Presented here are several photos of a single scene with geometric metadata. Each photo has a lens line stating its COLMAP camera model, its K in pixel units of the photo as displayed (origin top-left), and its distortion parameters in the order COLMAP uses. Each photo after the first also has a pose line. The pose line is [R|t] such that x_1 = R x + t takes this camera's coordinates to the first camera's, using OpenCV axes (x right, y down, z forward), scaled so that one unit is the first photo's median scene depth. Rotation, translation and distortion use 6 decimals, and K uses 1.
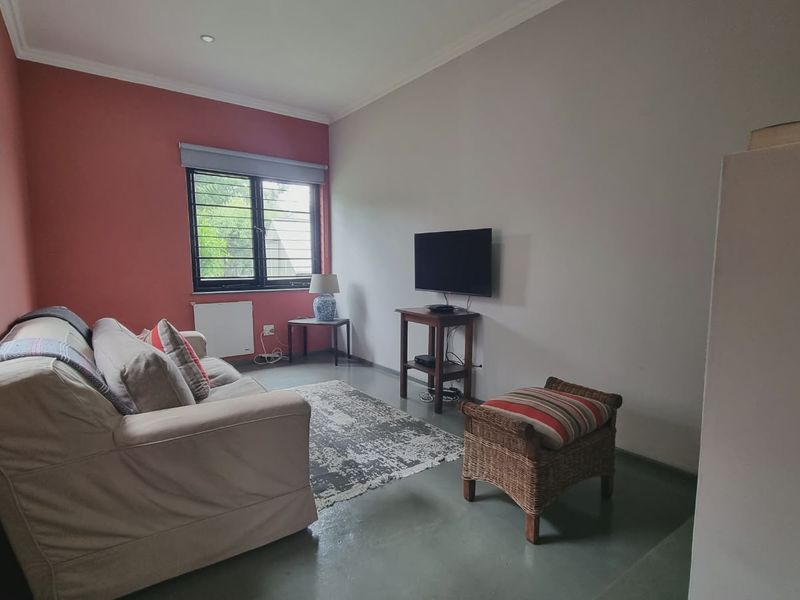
lens RADIAL K [[428.1, 0, 403.0], [0, 428.1, 297.0], [0, 0, 1]] dist [-0.000223, -0.000055]
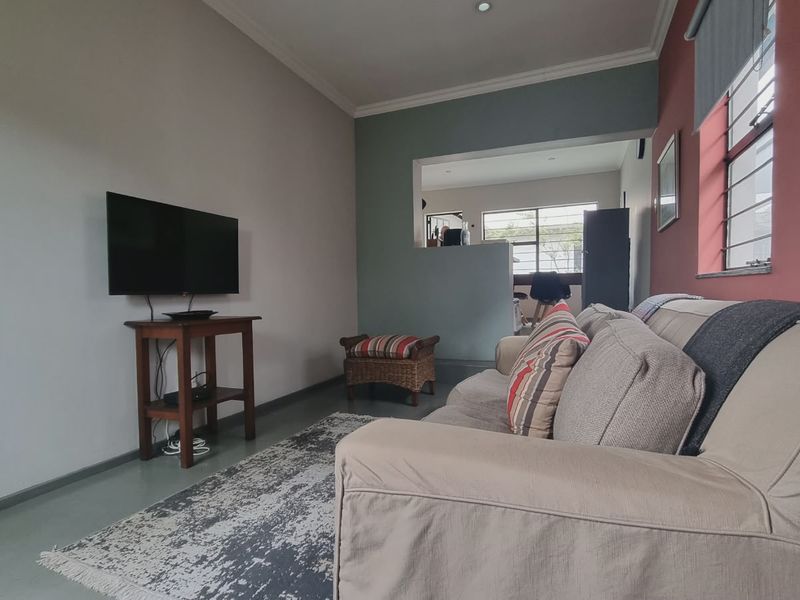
lens RADIAL K [[428.1, 0, 402.4], [0, 428.1, 303.9], [0, 0, 1]] dist [-0.000223, -0.000055]
pose [[-0.490384, -0.035256, 0.870793, -0.768663], [0.076679, 0.993561, 0.083408, -0.027763], [-0.868127, 0.107673, -0.484523, 1.143858]]
